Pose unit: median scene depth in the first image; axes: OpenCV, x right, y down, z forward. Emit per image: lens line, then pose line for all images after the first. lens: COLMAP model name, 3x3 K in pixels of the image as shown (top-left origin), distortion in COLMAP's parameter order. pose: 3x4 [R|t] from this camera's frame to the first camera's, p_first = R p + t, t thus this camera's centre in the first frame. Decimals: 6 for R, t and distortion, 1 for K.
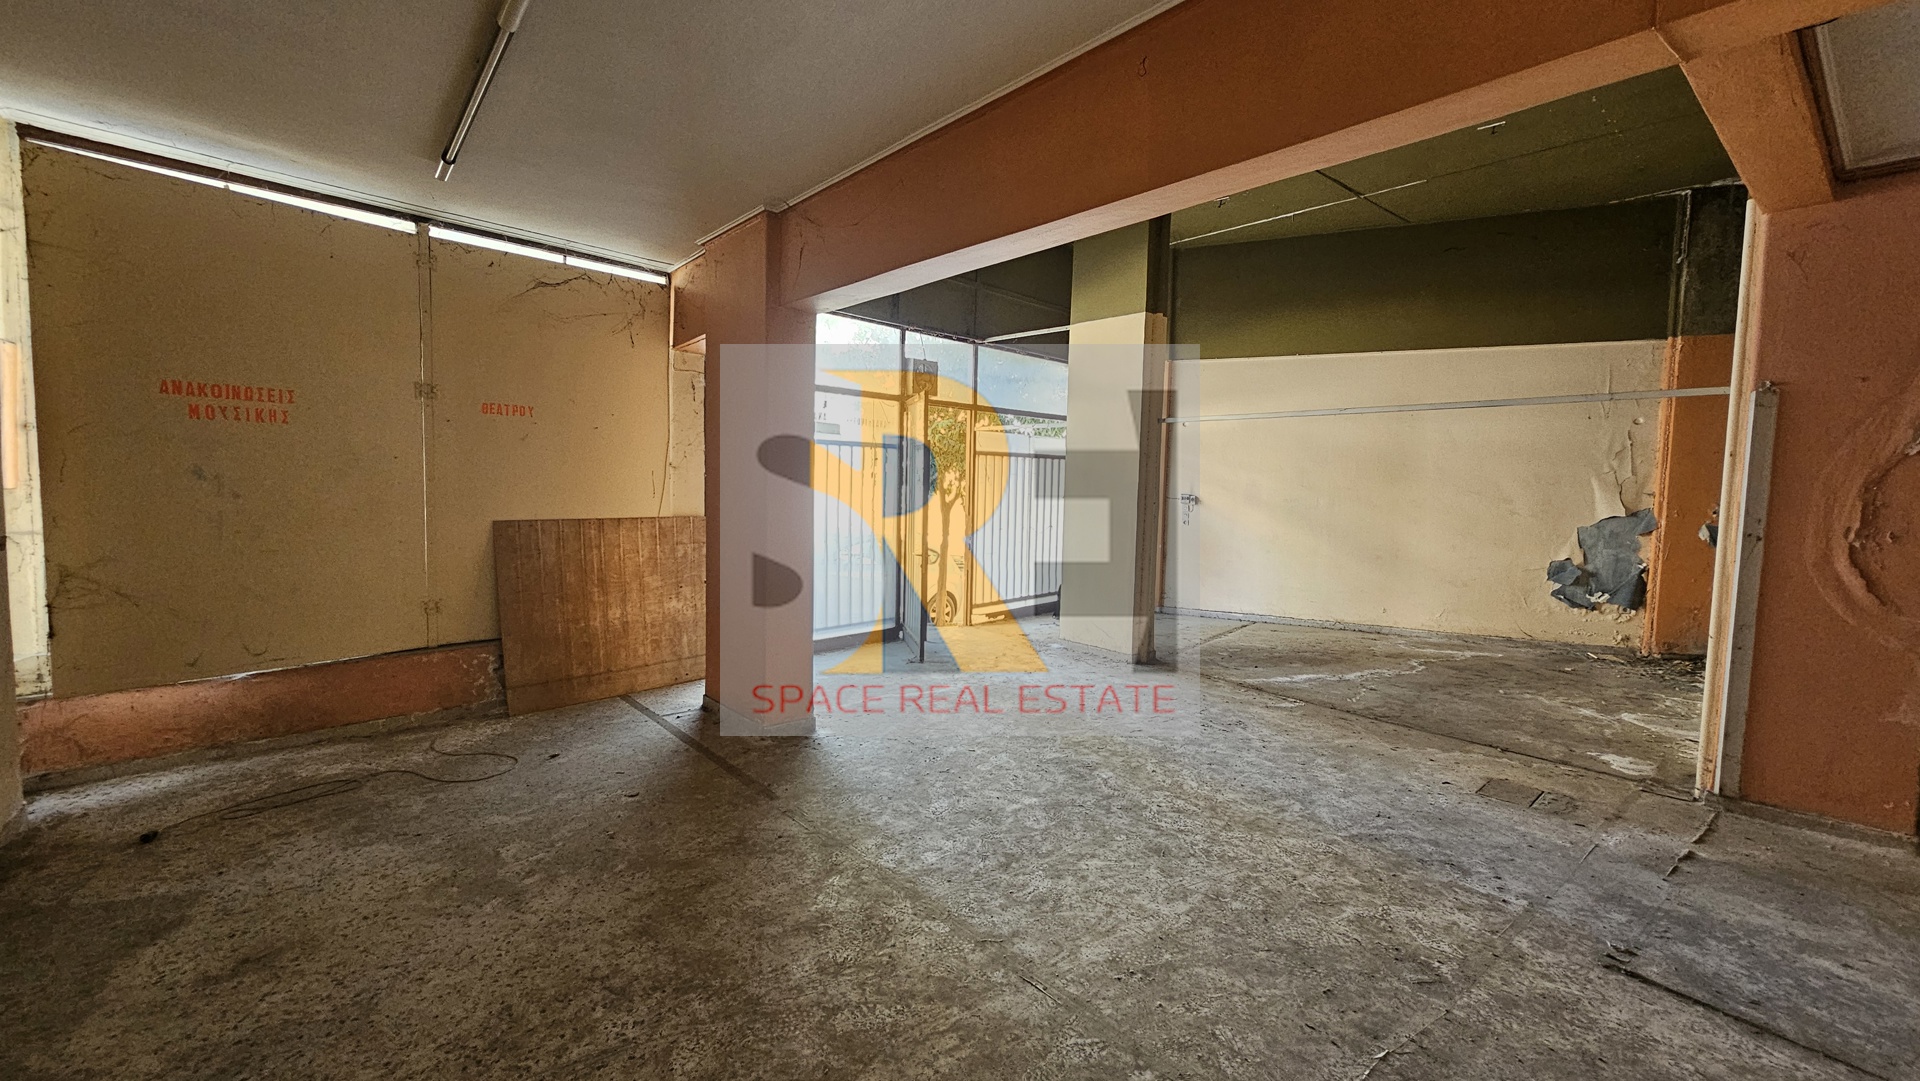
lens RADIAL K [[787.4, 0, 965.6], [0, 787.4, 534.8], [0, 0, 1]] dist [-0.000475, -0.000231]
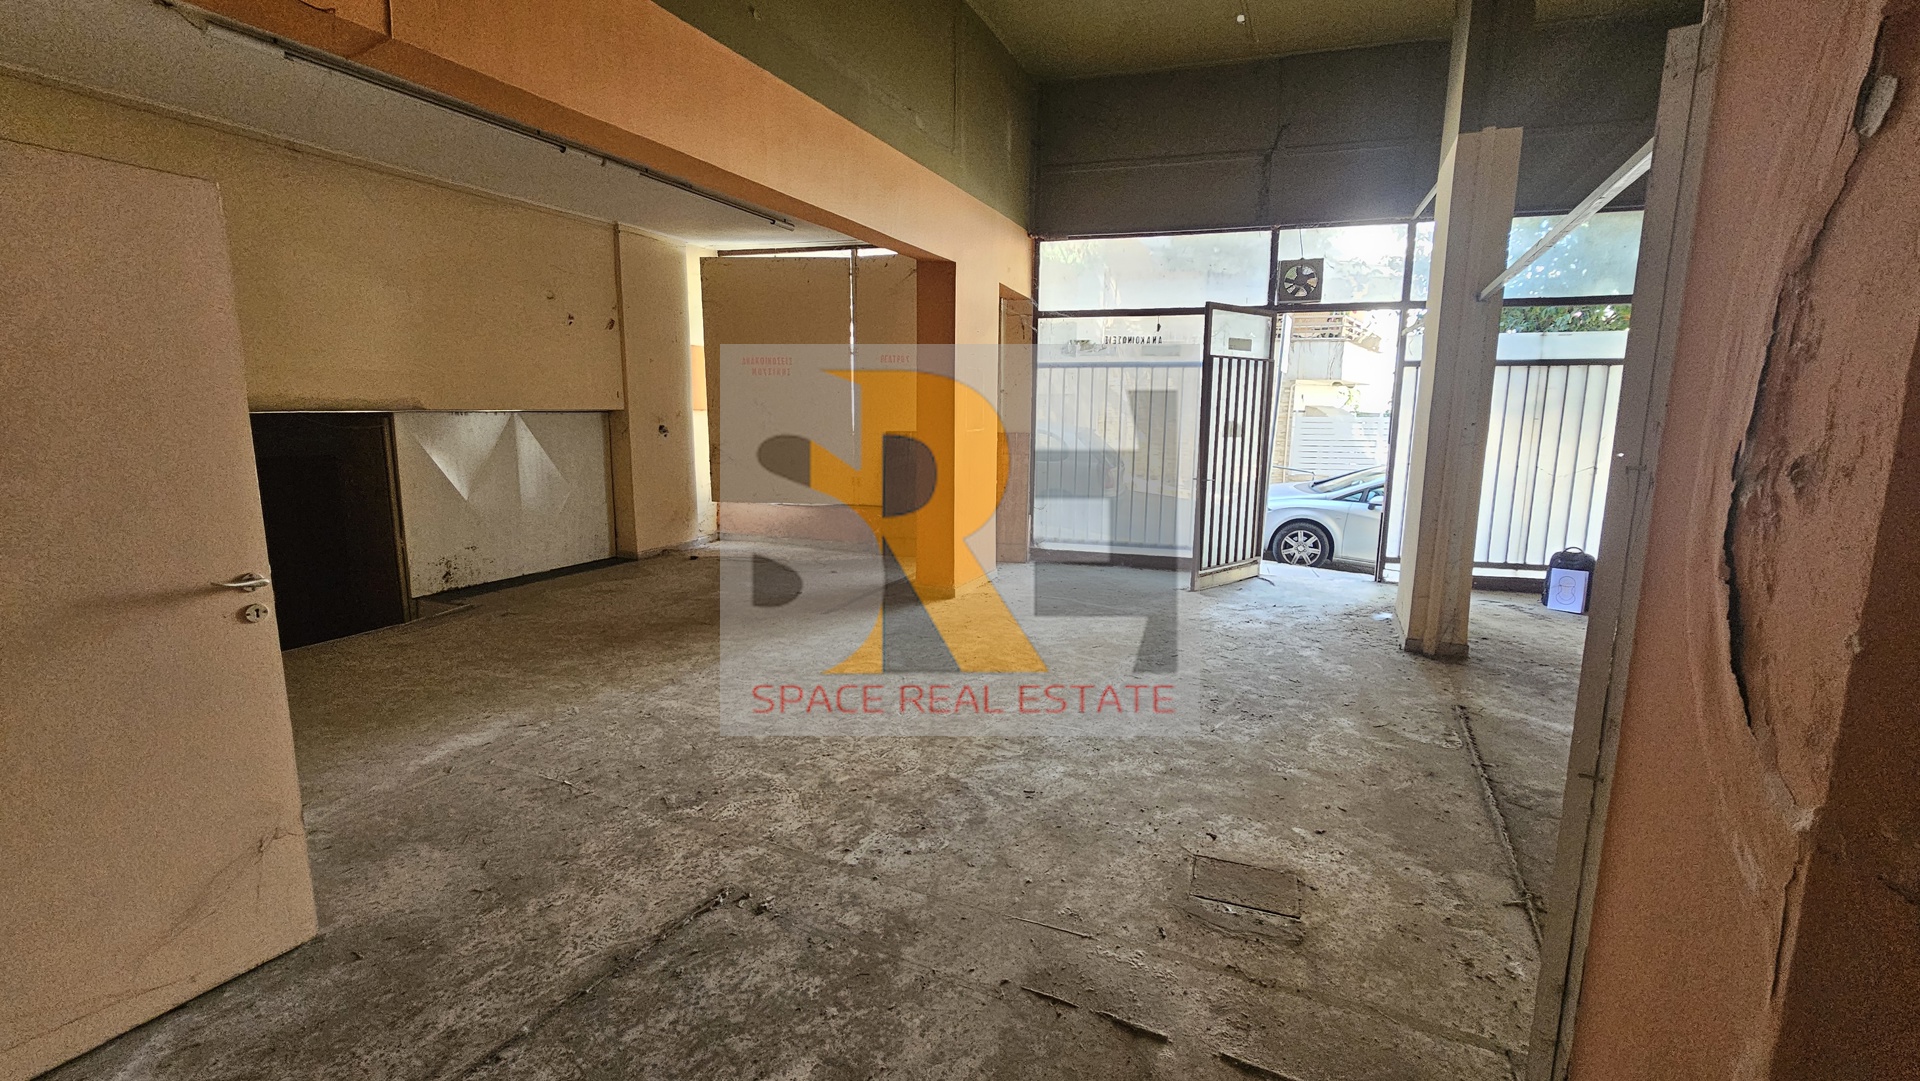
lens RADIAL K [[788.4, 0, 965.7], [0, 788.4, 533.1], [0, 0, 1]] dist [0.000122, -0.000862]
pose [[0.438318, 0.122523, -0.890430, 1.004124], [-0.059736, 0.992446, 0.107156, 0.007902], [0.896833, 0.006223, 0.442326, 0.493047]]
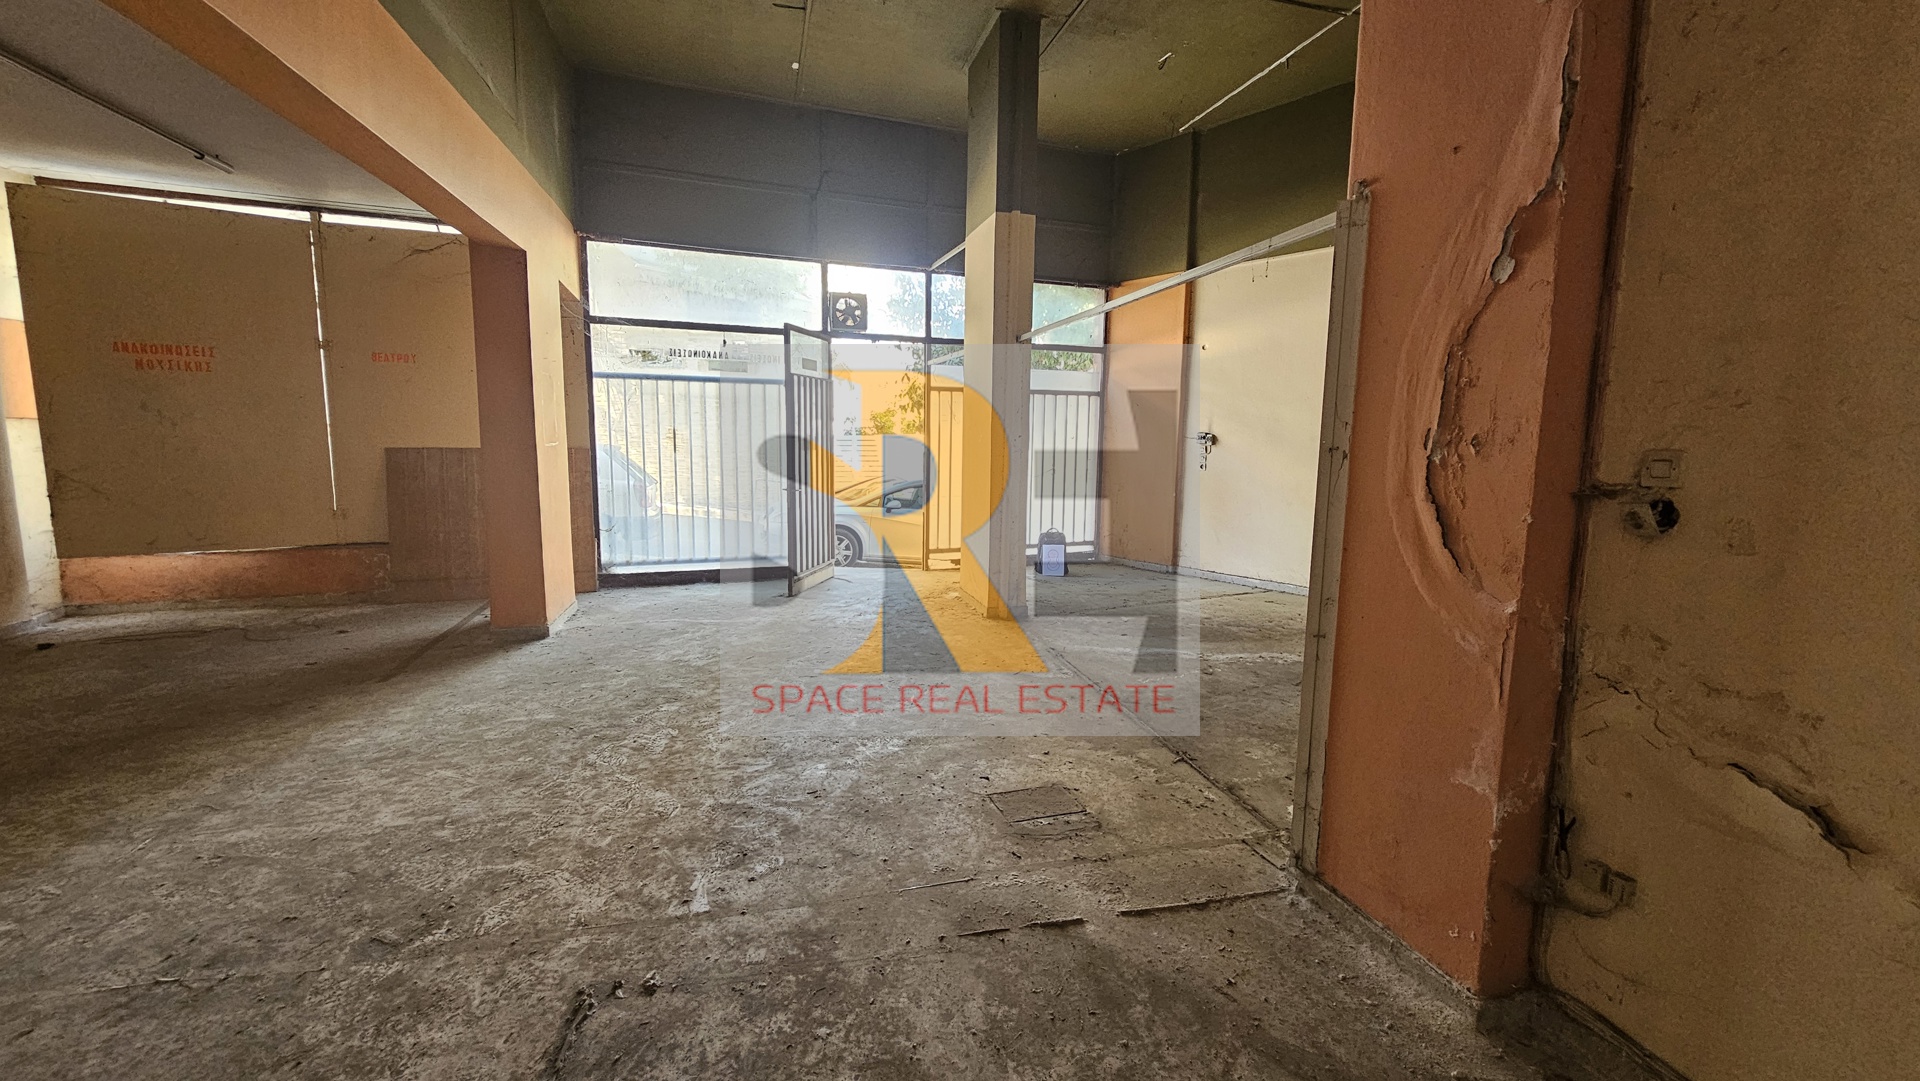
lens RADIAL K [[784.8, 0, 962.1], [0, 784.8, 535.8], [0, 0, 1]] dist [-0.000887, -0.000241]
pose [[0.904643, 0.045360, -0.423749, 0.847469], [-0.023255, 0.998092, 0.057194, 0.032843], [0.425535, -0.041886, 0.903972, 0.286312]]
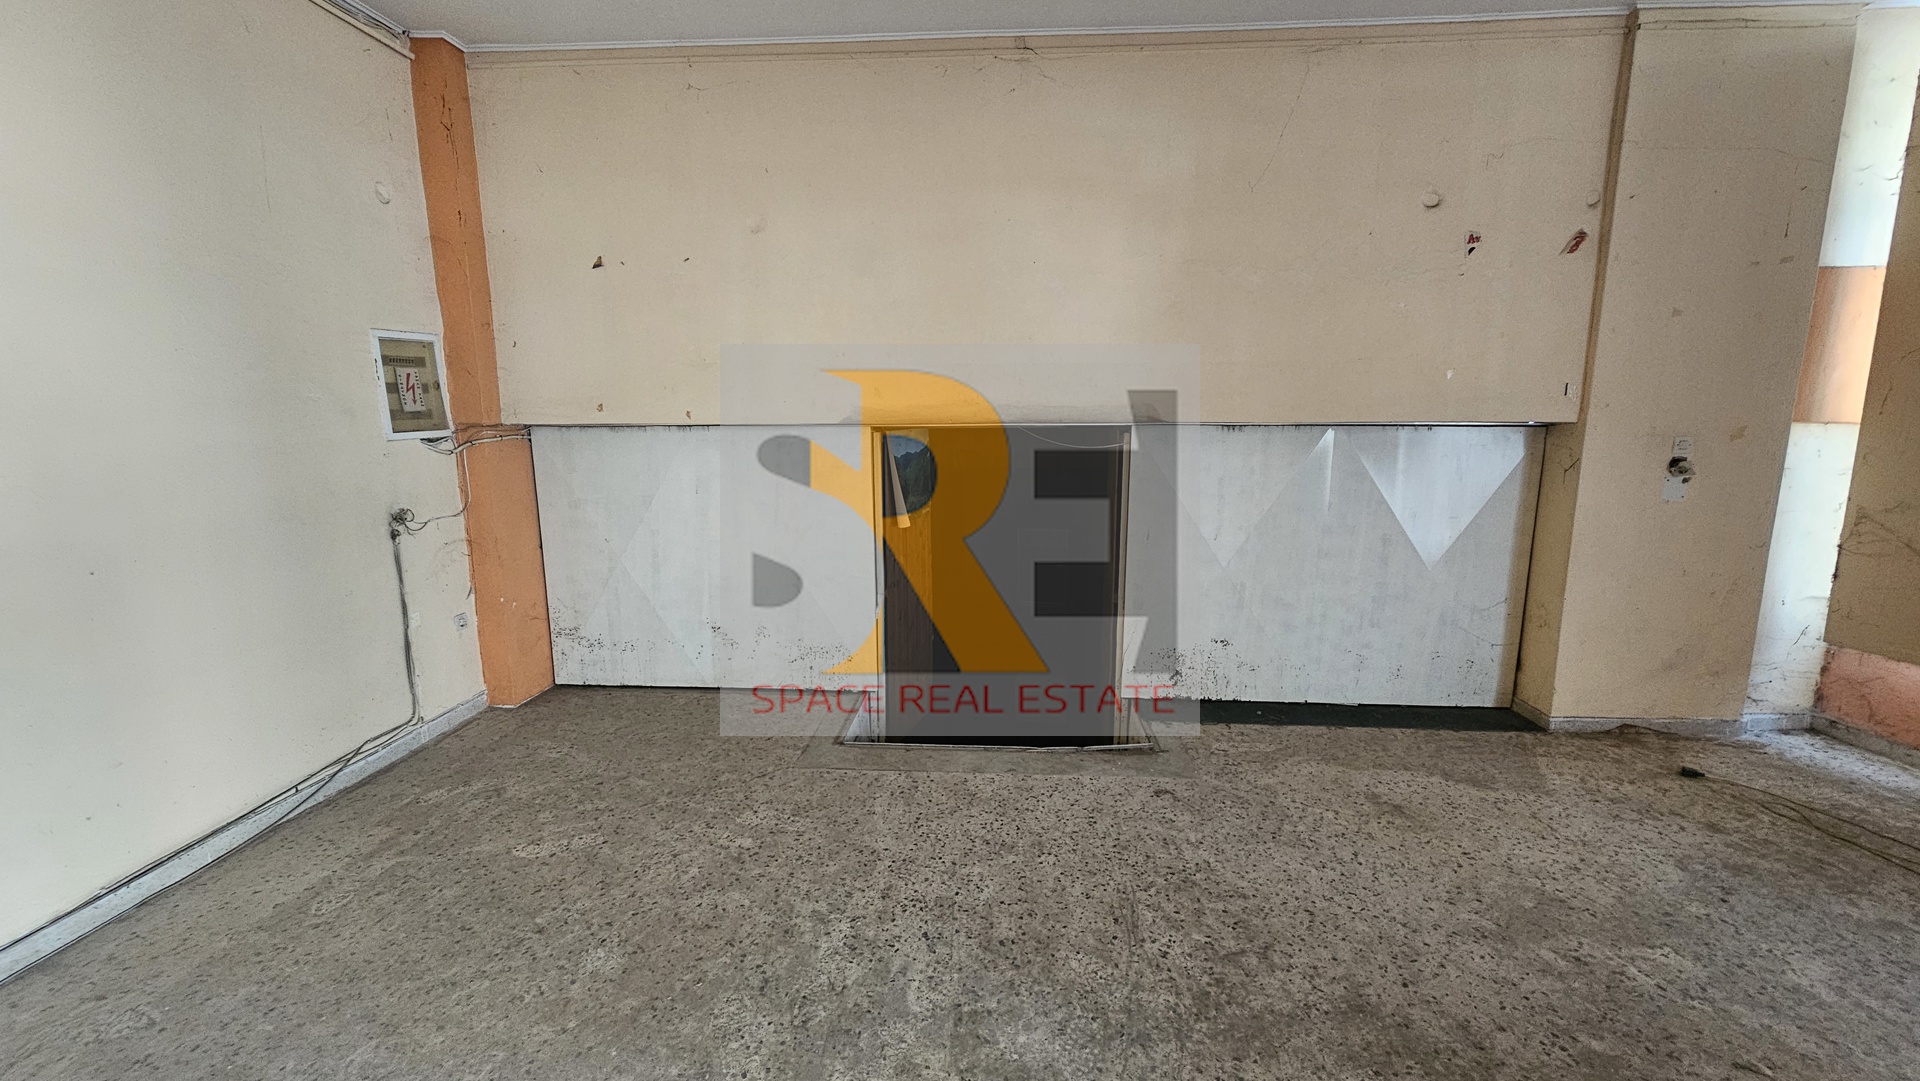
lens RADIAL K [[787.8, 0, 964.8], [0, 787.8, 537.6], [0, 0, 1]] dist [-0.000233, -0.000192]
pose [[-0.695463, 0.091540, -0.712707, 0.197815], [-0.065594, 0.979623, 0.189830, -0.024646], [0.715562, 0.178769, -0.675287, 0.690528]]
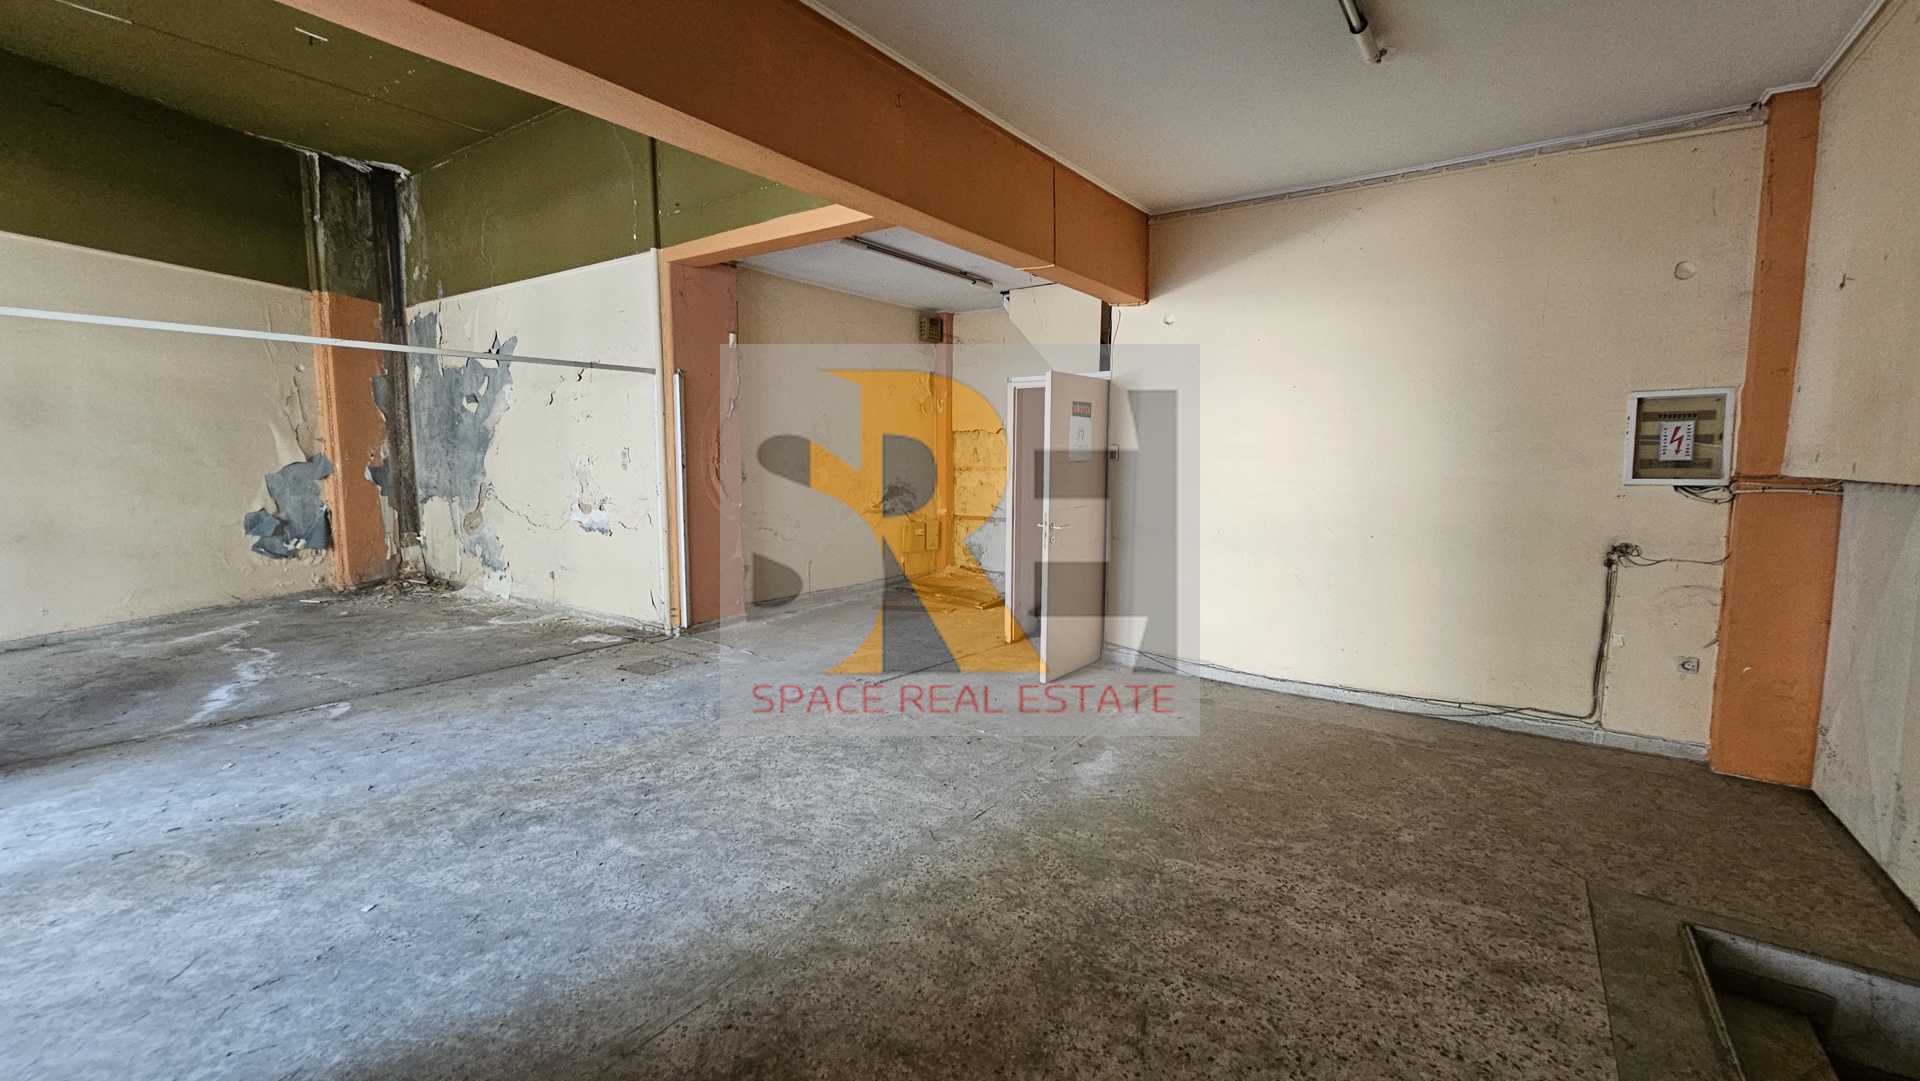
lens RADIAL K [[784.8, 0, 962.1], [0, 784.8, 535.8], [0, 0, 1]] dist [-0.000887, -0.000241]
pose [[-0.249128, -0.126300, 0.960200, -0.614853], [0.054556, 0.988055, 0.144118, -0.047840], [-0.966933, 0.088288, -0.239262, 0.715423]]
